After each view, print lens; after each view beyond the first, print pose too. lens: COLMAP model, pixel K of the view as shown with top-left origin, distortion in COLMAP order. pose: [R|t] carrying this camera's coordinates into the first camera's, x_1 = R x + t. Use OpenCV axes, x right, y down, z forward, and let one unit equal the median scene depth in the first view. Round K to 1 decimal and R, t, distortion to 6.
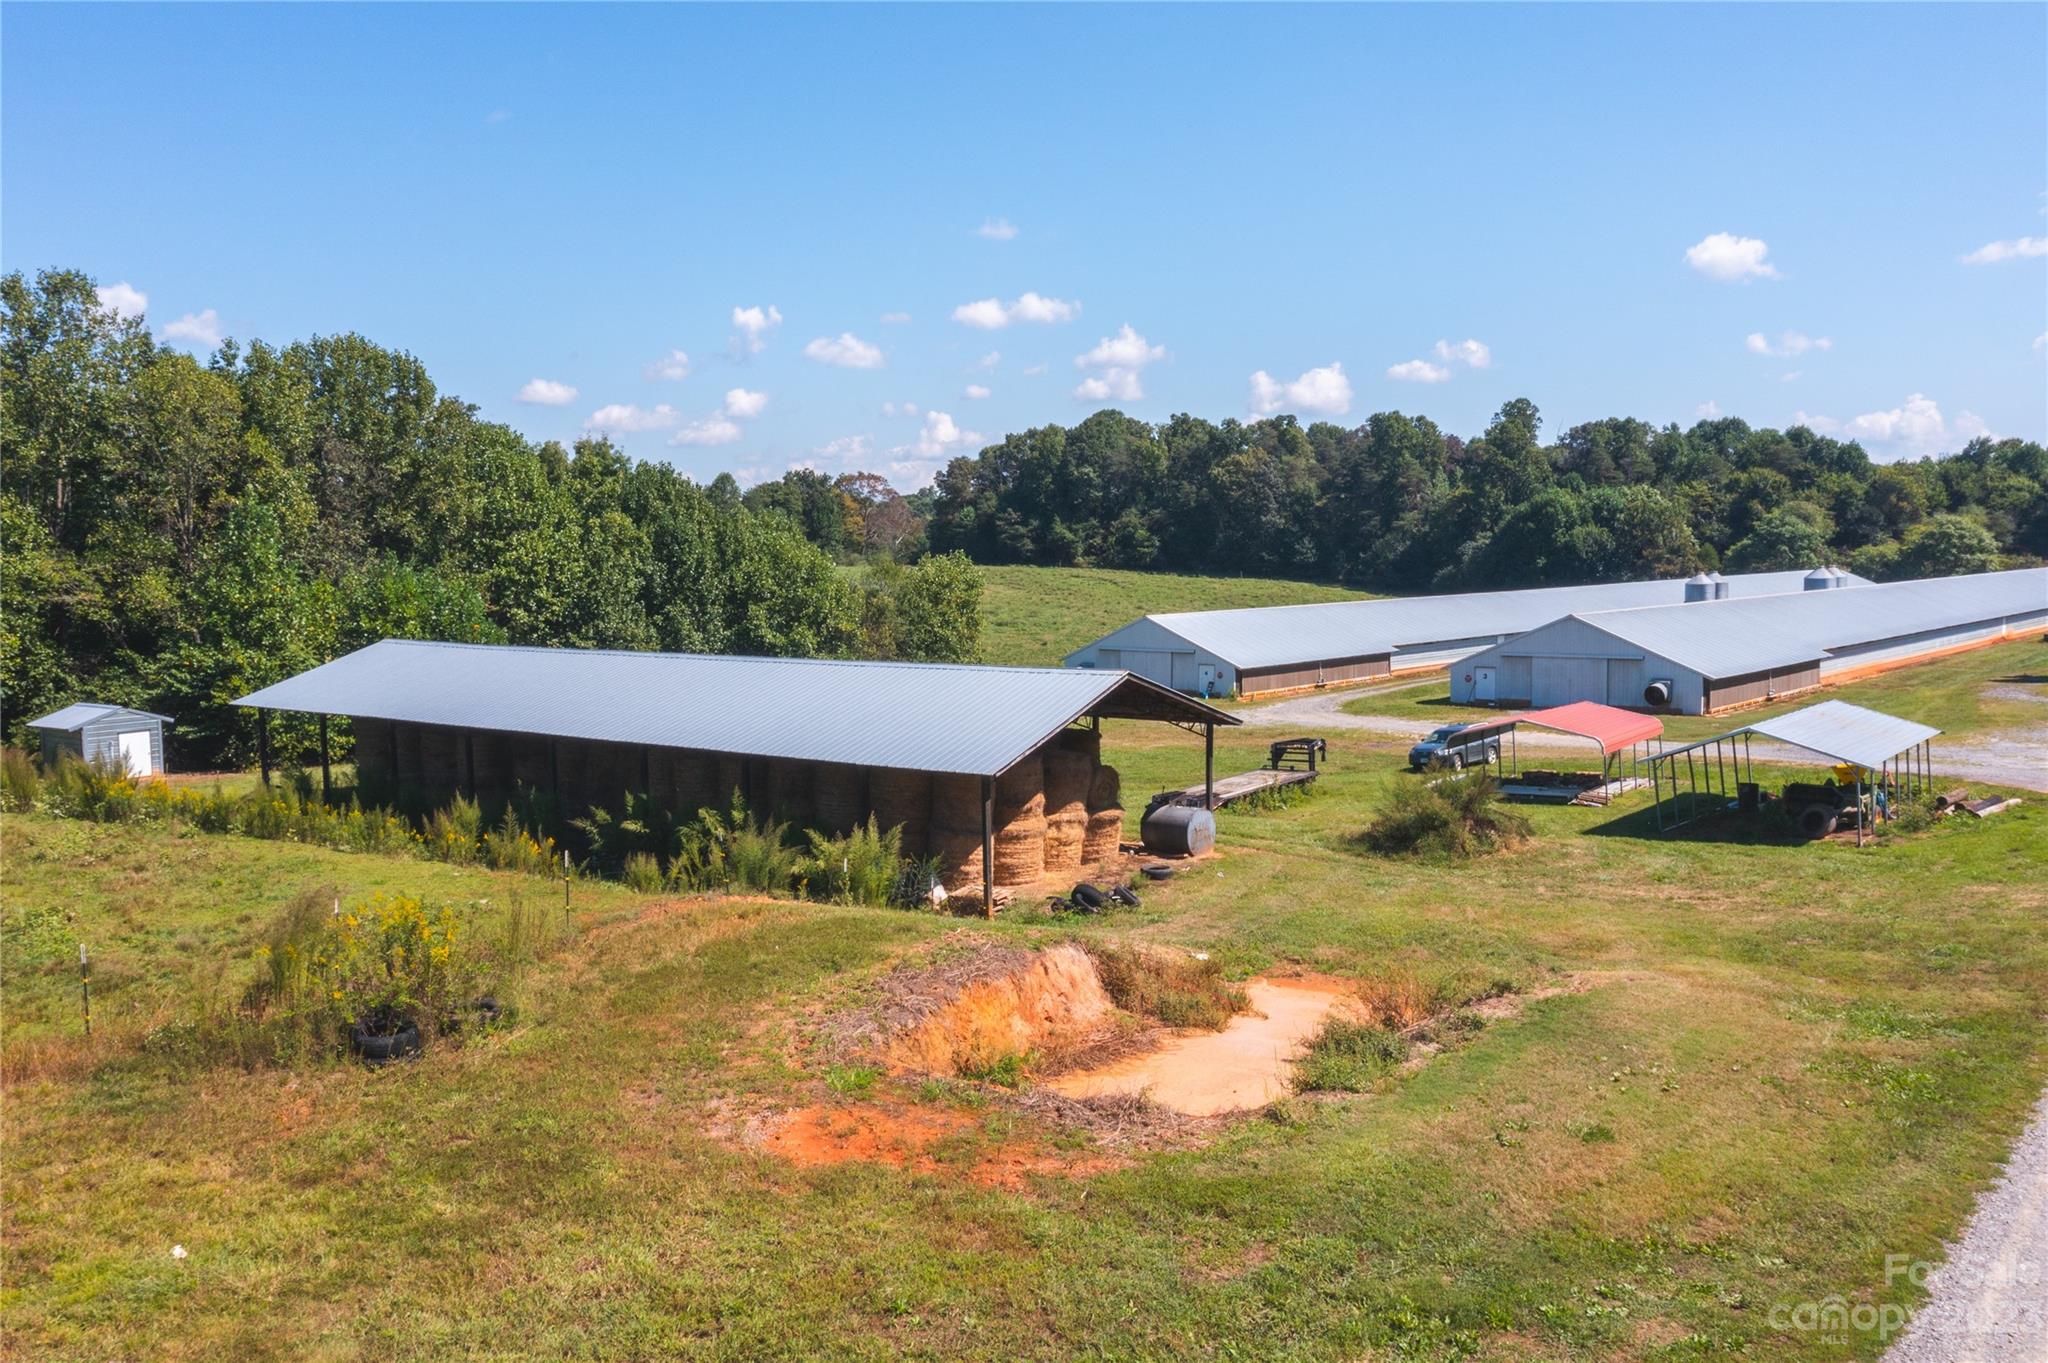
lens RADIAL K [[1615.4, 0, 1024.0], [0, 1615.4, 681.5], [0, 0, 1]] dist [-0.019424, 0.013318]
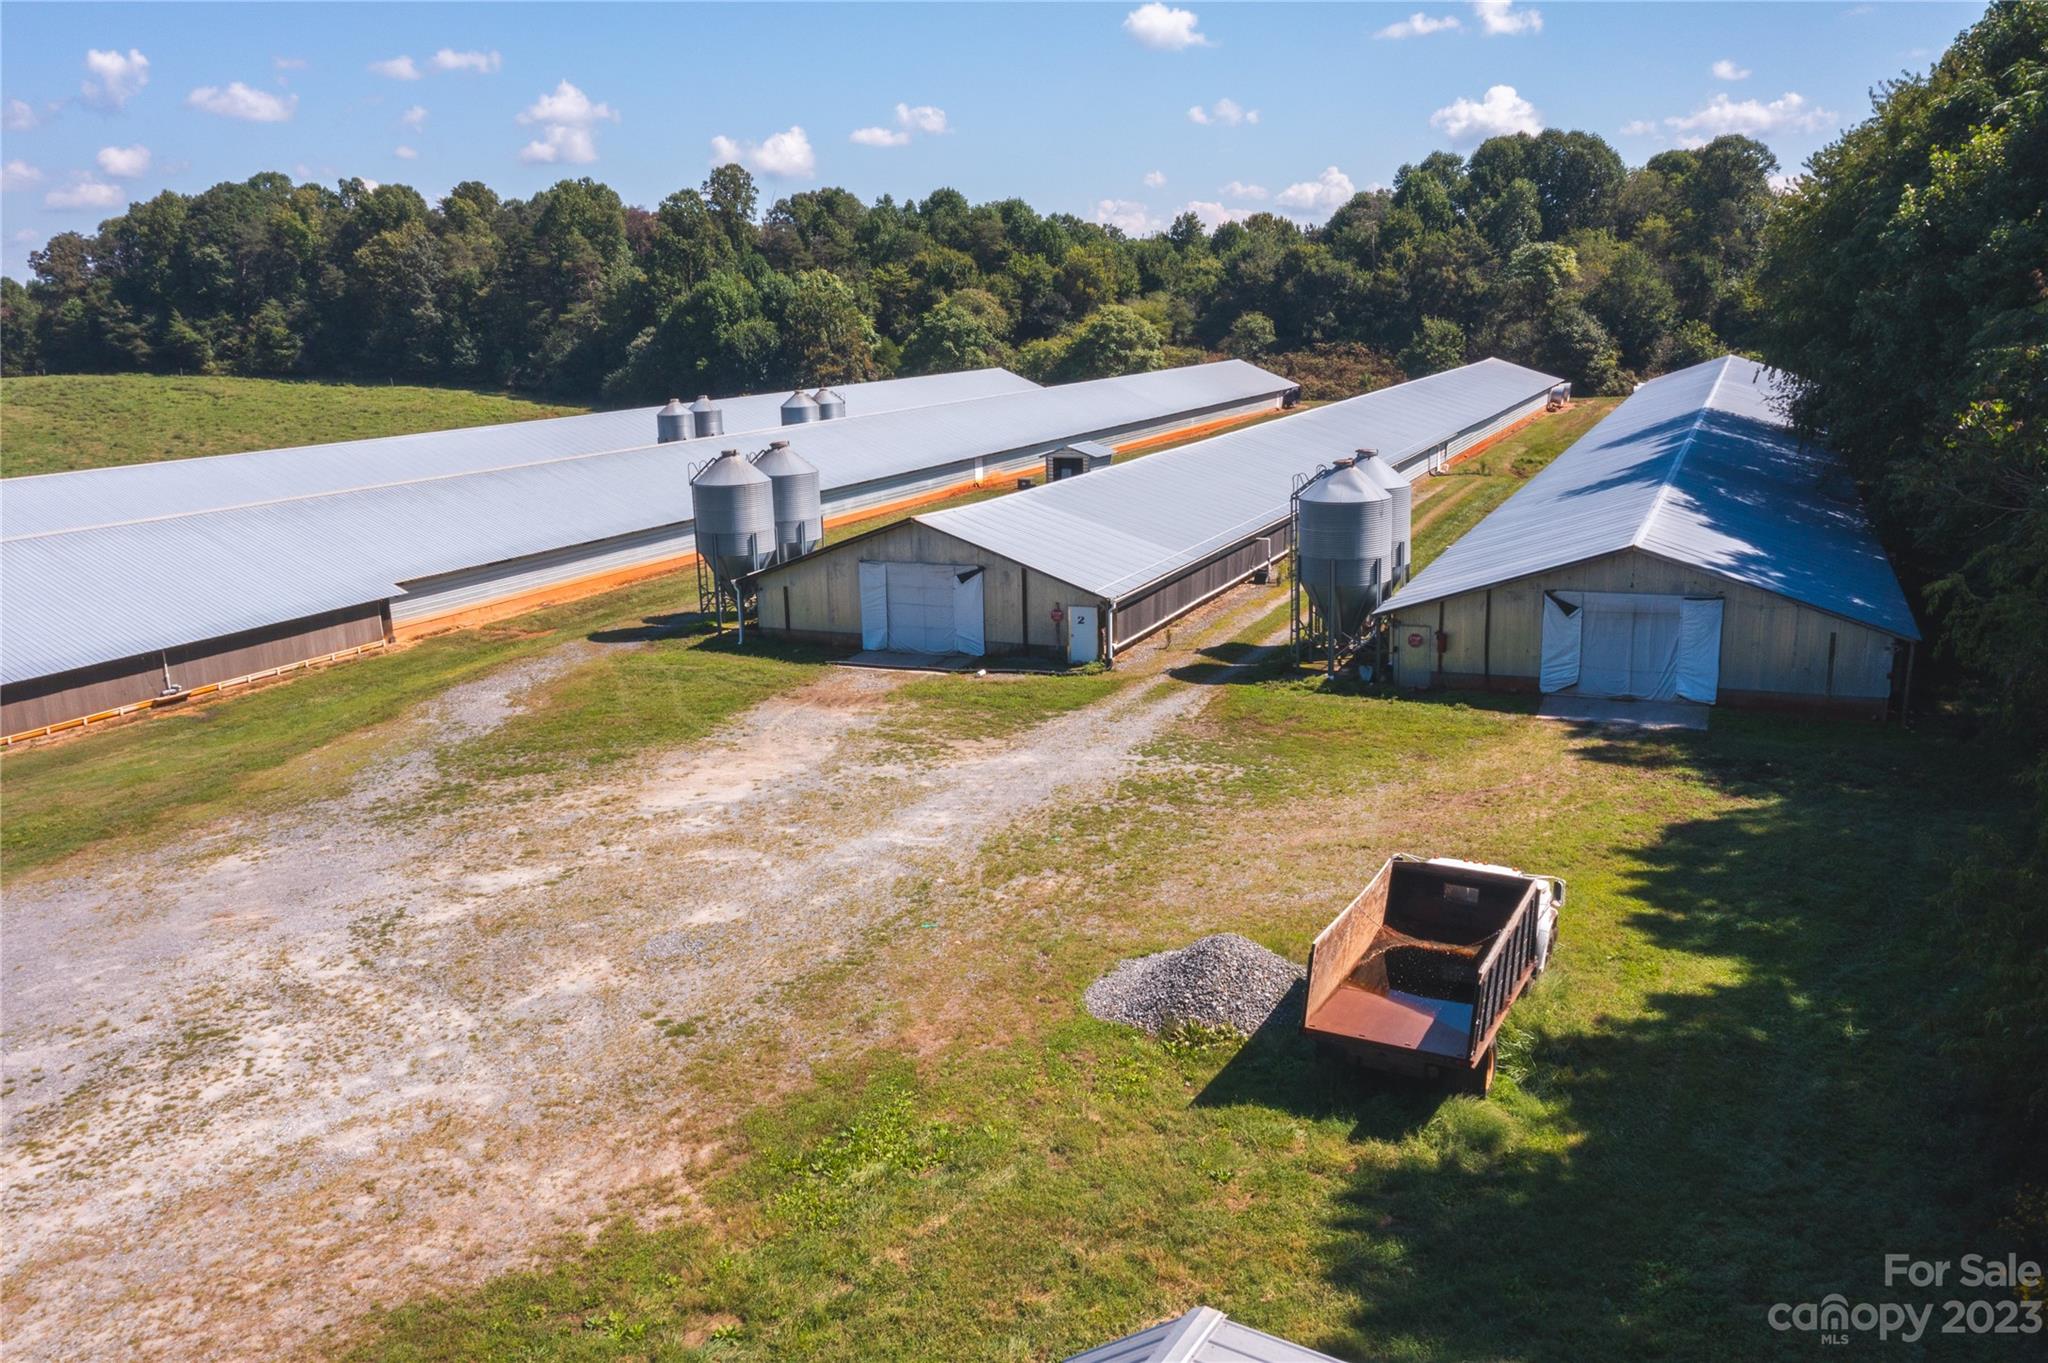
lens RADIAL K [[1601.0, 0, 1024.0], [0, 1601.0, 681.5], [0, 0, 1]] dist [-0.009164, 0.006581]
pose [[0.950040, -0.083349, 0.300793, 0.232364], [0.040354, 0.988398, 0.146424, -0.027452], [-0.309508, -0.126971, 0.942382, 0.144136]]
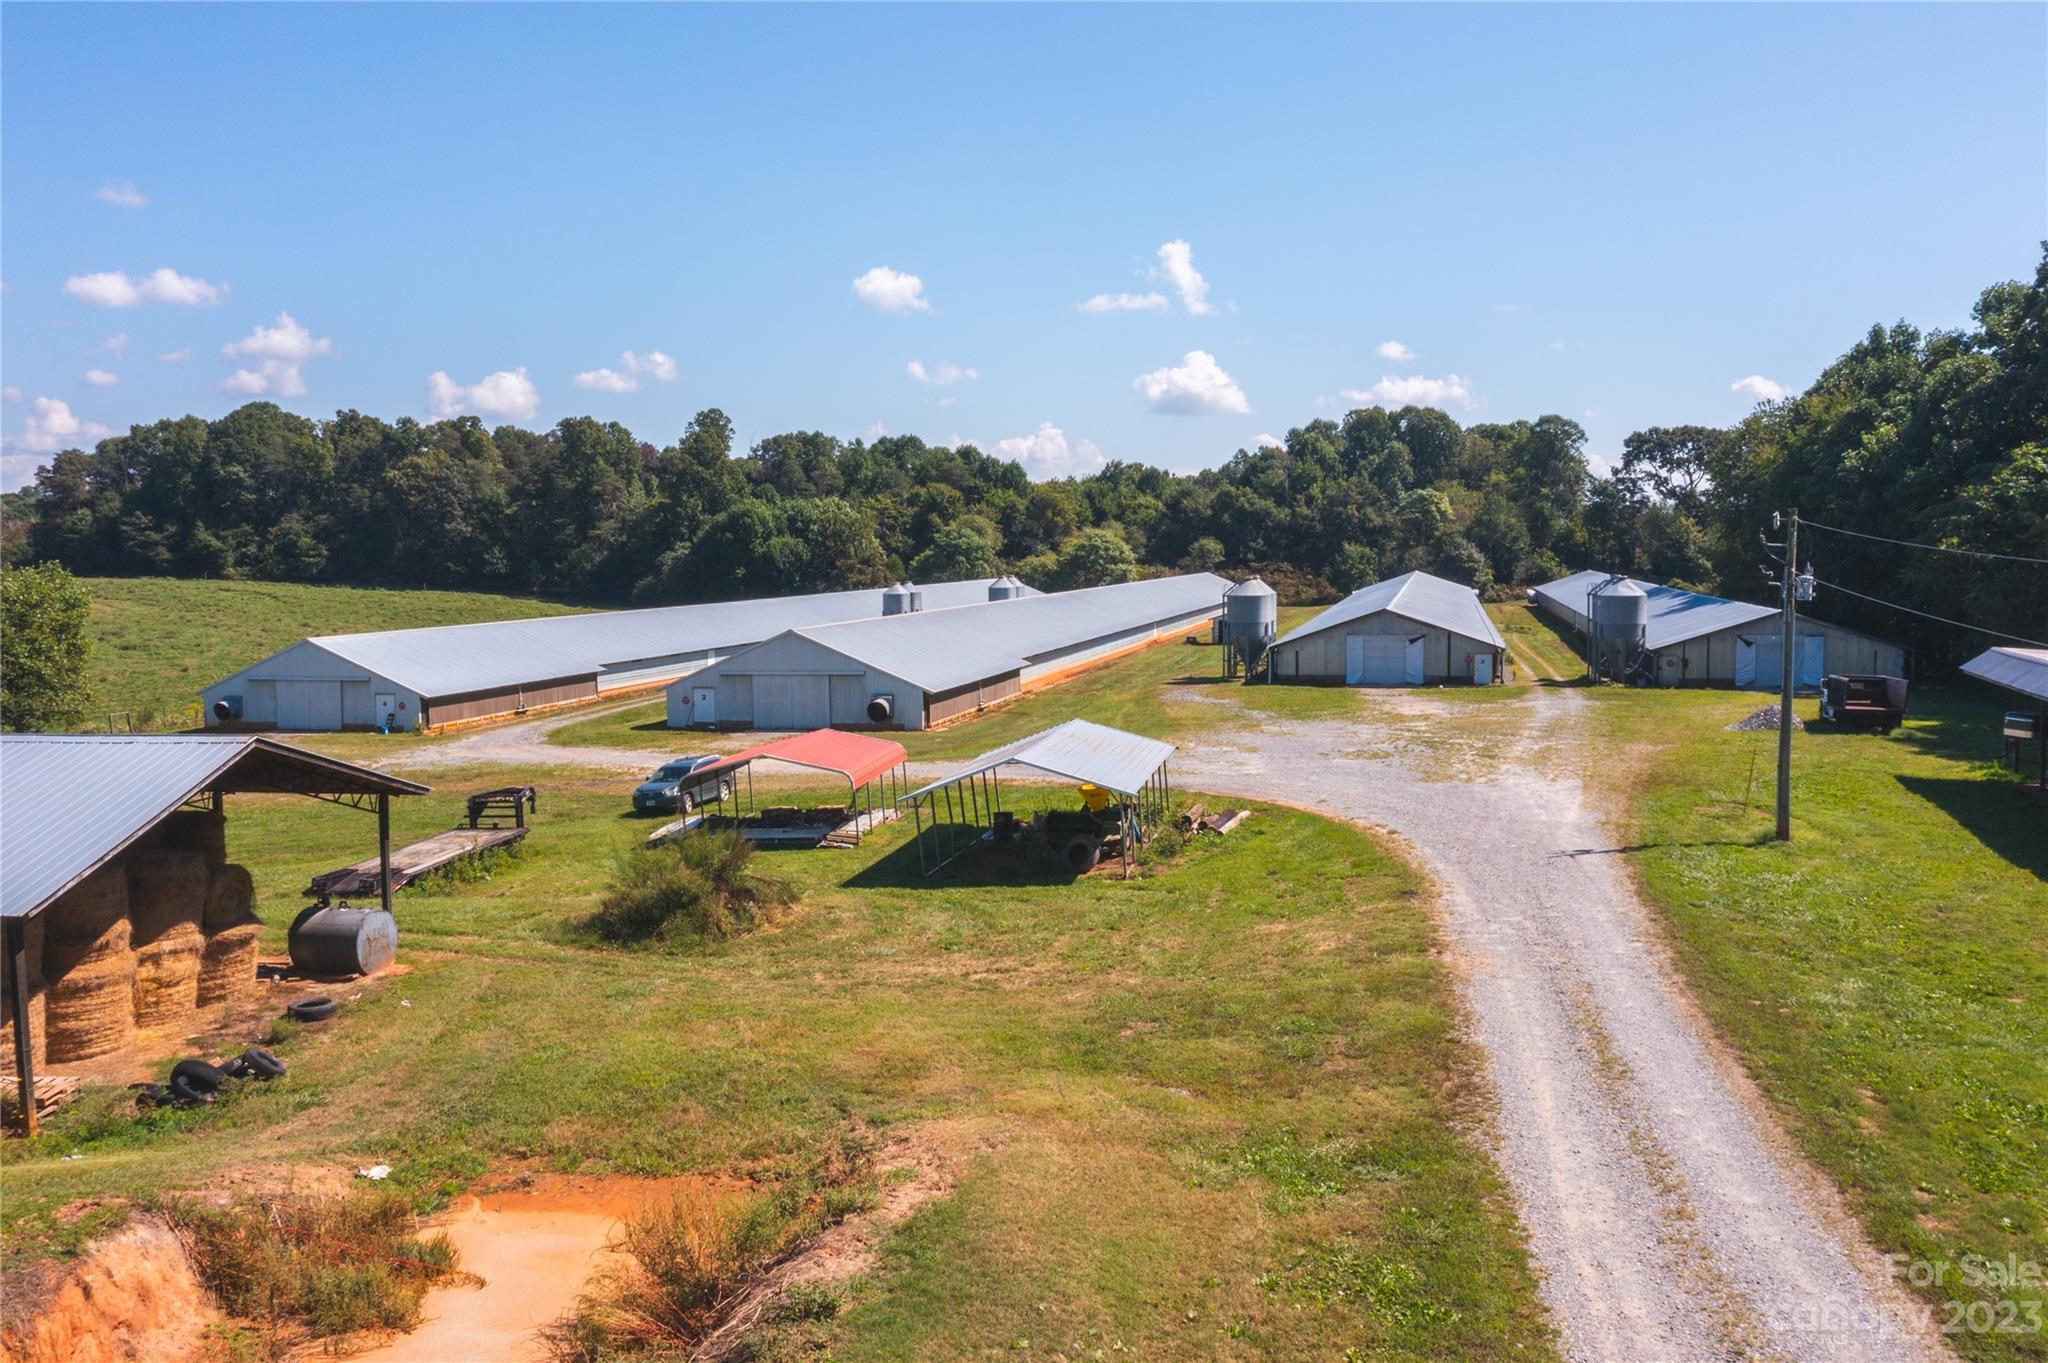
lens RADIAL K [[1615.4, 0, 1024.0], [0, 1615.4, 681.5], [0, 0, 1]] dist [-0.019424, 0.013318]
pose [[0.882966, -0.033154, 0.468264, 0.005435], [0.035949, 0.999349, 0.002970, -0.003411], [-0.468058, 0.014211, 0.883584, 0.036881]]
